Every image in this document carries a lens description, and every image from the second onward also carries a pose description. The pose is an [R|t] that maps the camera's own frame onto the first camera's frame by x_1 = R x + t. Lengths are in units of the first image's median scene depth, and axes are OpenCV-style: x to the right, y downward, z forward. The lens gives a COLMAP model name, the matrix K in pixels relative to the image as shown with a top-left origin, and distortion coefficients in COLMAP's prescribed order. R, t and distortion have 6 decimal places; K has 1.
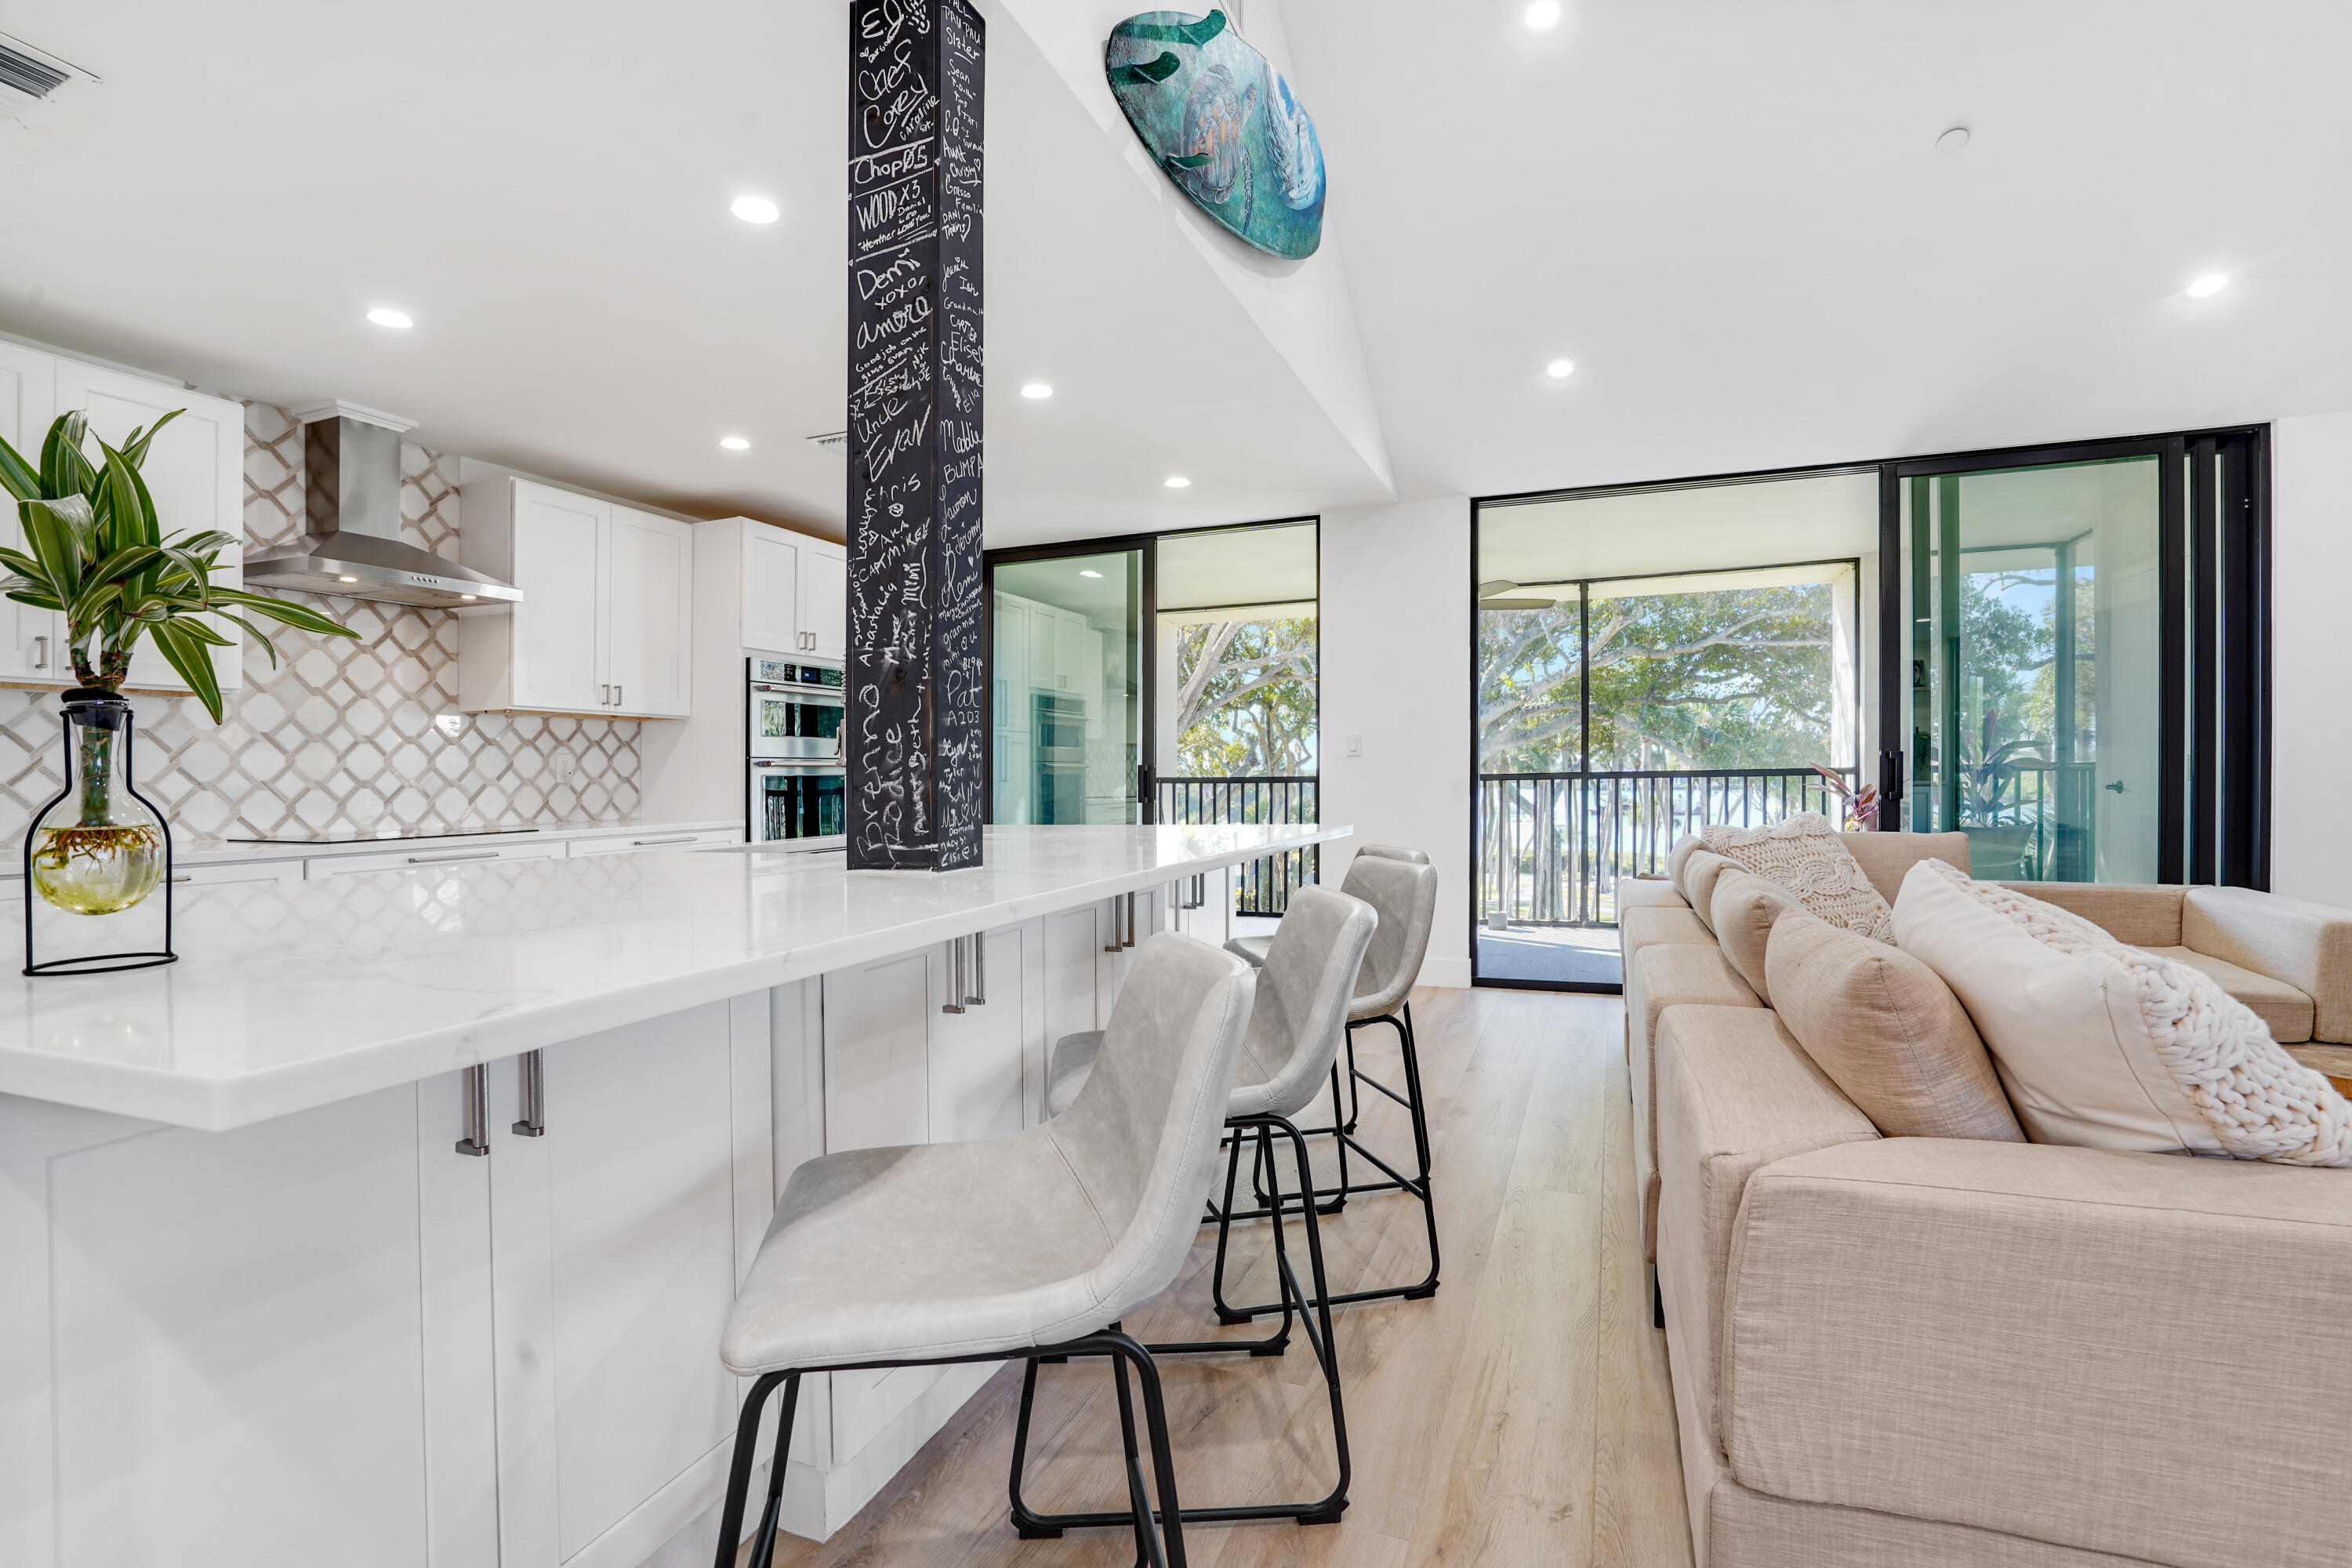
lens RADIAL K [[1124.5, 0, 1188.0], [0, 1124.5, 753.0], [0, 0, 1]] dist [-0.045814, 0.018600]
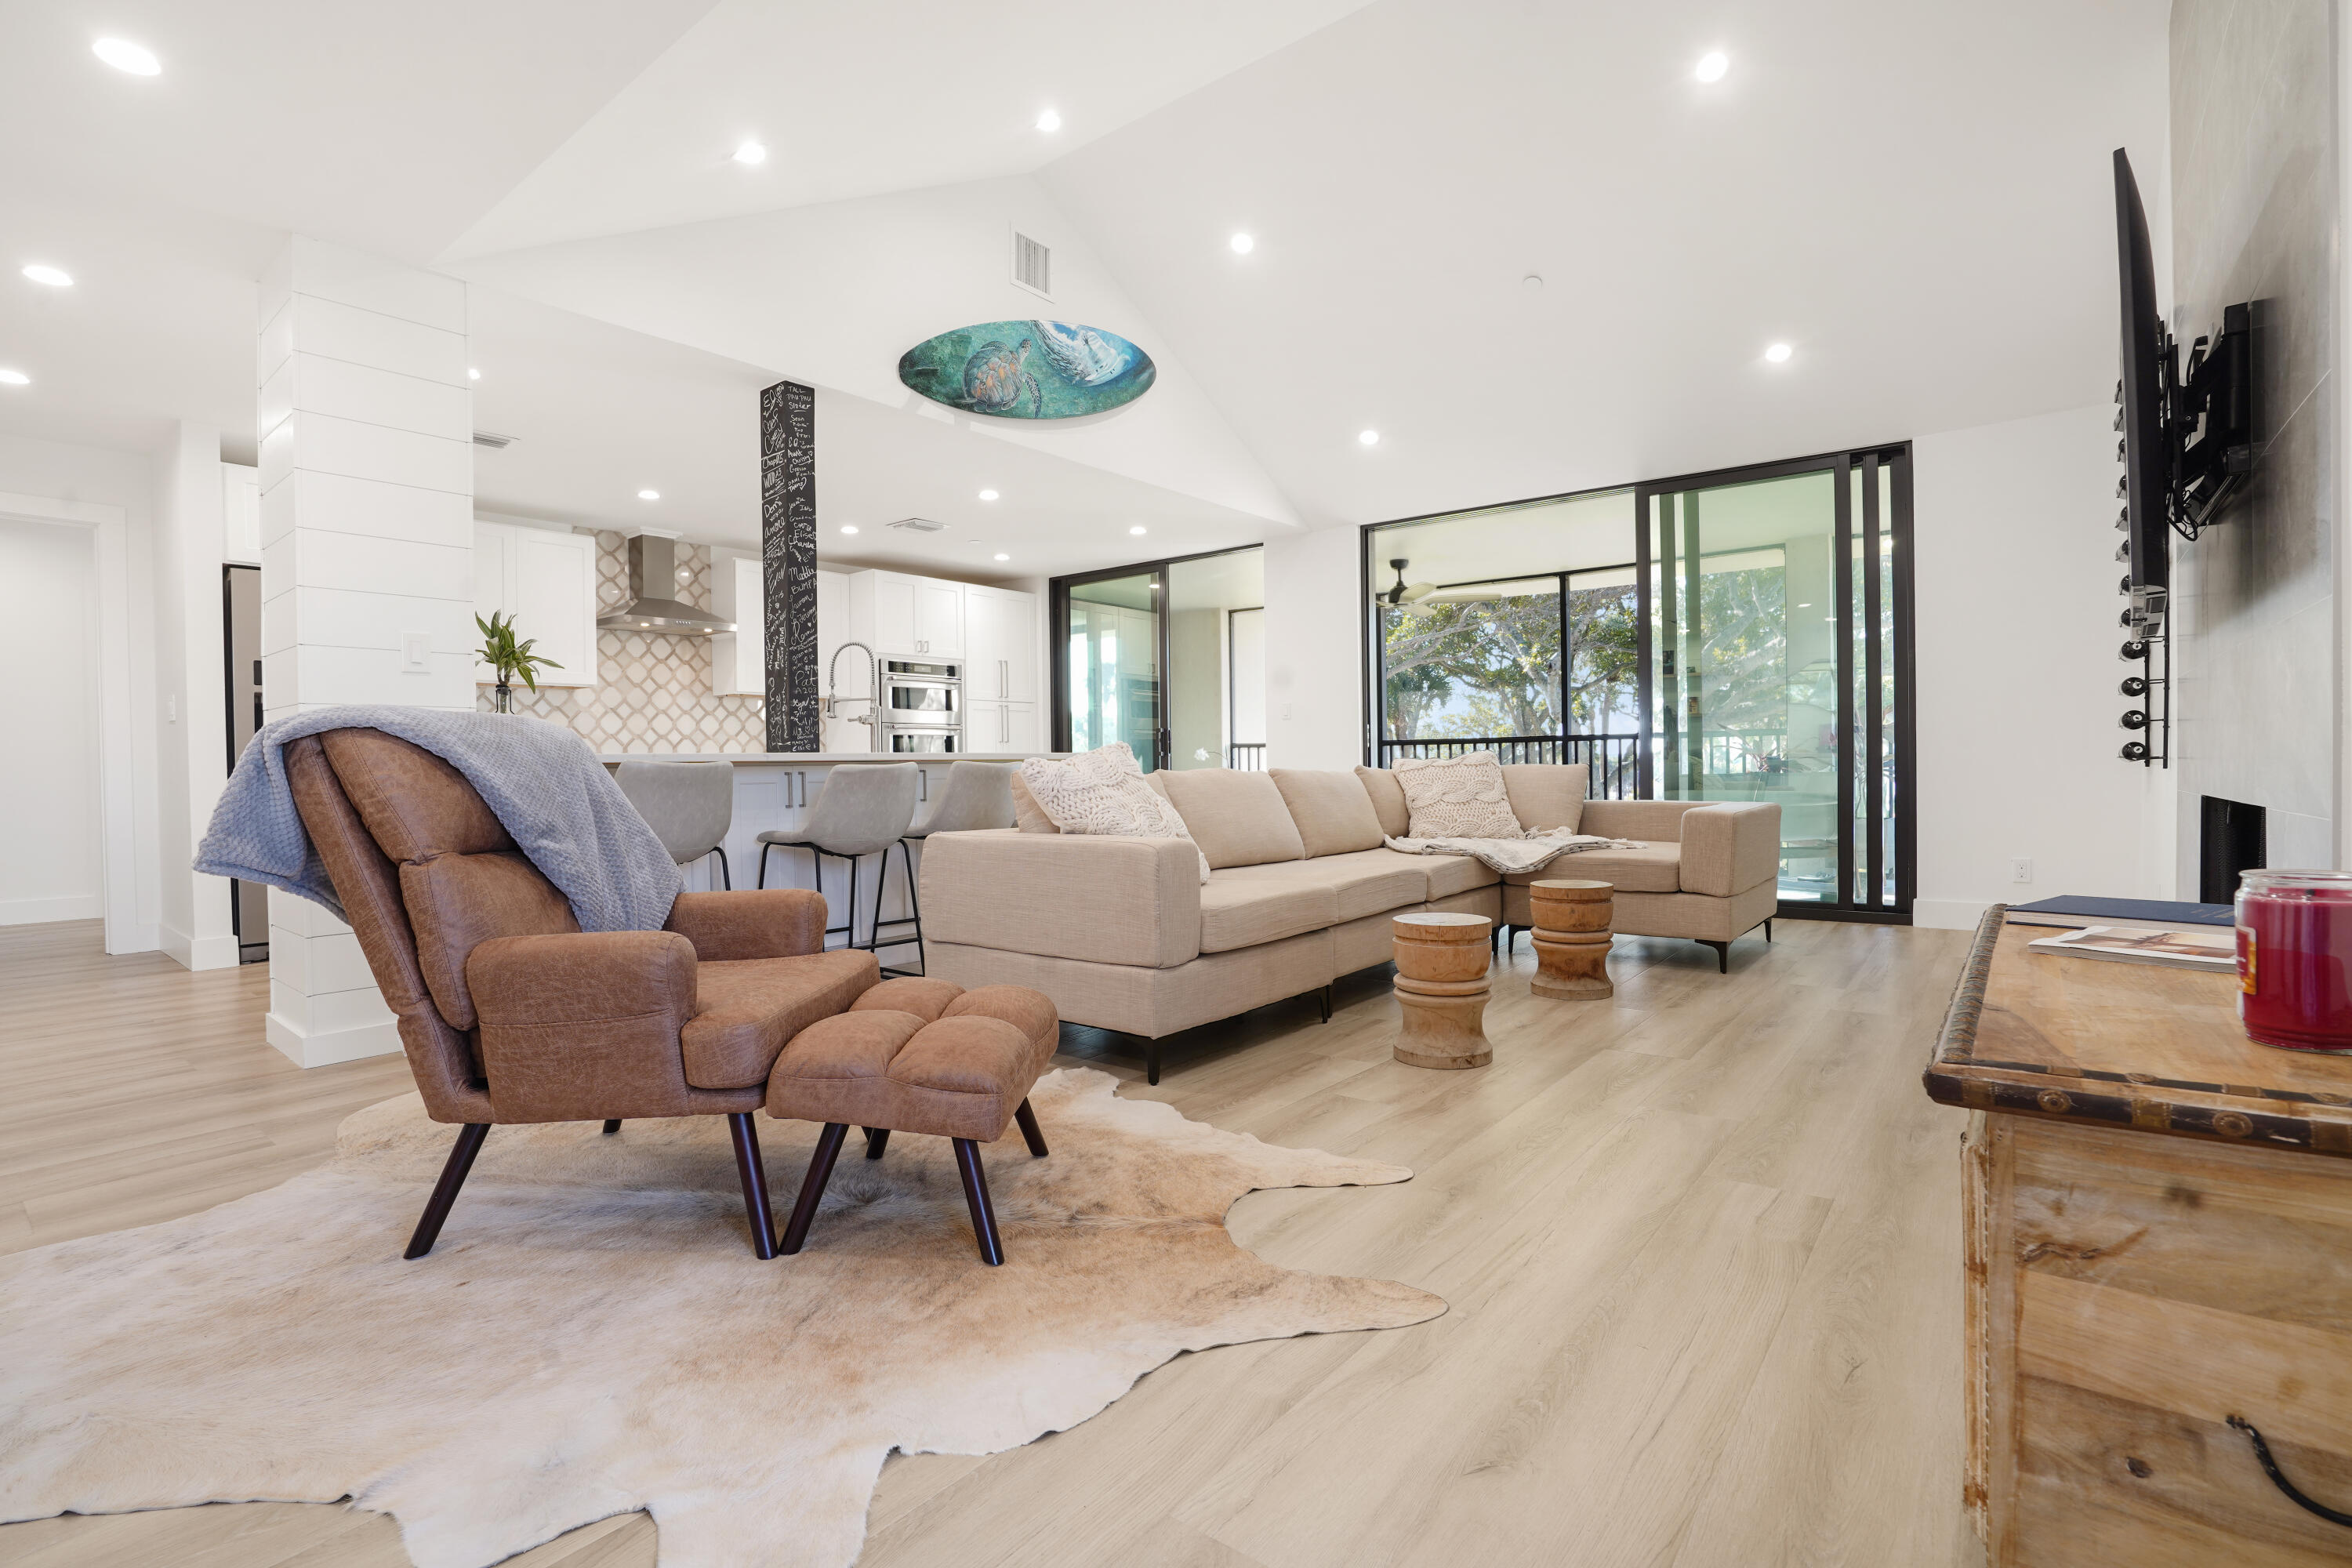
lens RADIAL K [[1112.3, 0, 1138.7], [0, 1112.3, 772.4], [0, 0, 1]] dist [-0.034783, 0.000765]
pose [[0.950621, 0.005768, -0.310301, 0.563124], [0.004400, 0.999476, 0.032060, 0.032814], [0.310323, -0.031842, 0.950098, -0.481077]]
